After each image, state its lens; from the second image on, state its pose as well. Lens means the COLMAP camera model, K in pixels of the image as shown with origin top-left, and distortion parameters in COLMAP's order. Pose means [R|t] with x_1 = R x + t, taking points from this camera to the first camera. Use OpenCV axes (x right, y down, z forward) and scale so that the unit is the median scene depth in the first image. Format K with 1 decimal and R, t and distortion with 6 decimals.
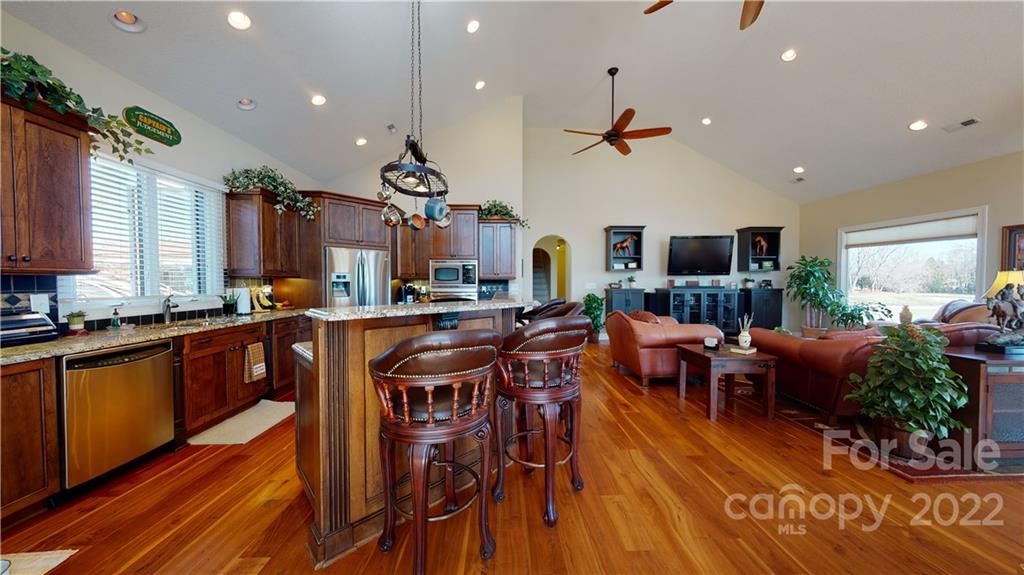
lens RADIAL K [[336.5, 0, 499.2], [0, 336.5, 290.7], [0, 0, 1]] dist [-0.000299, -0.000076]
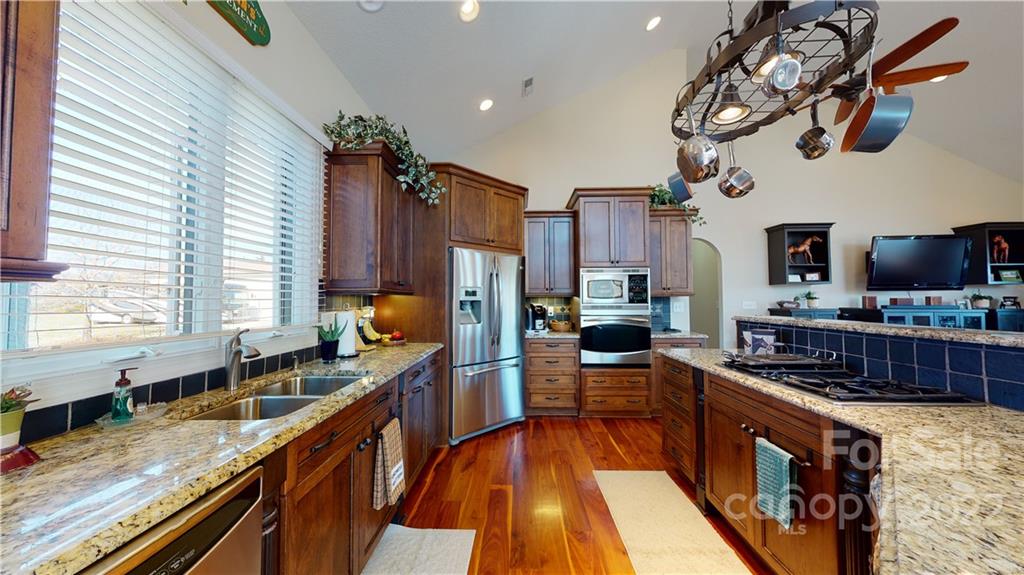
lens RADIAL K [[336.5, 0, 499.2], [0, 336.5, 290.7], [0, 0, 1]] dist [-0.000299, -0.000076]
pose [[0.997650, -0.003699, -0.068415, -0.433605], [0.000124, 0.998637, -0.052190, -0.013337], [0.068515, 0.052058, 0.996291, 0.408044]]
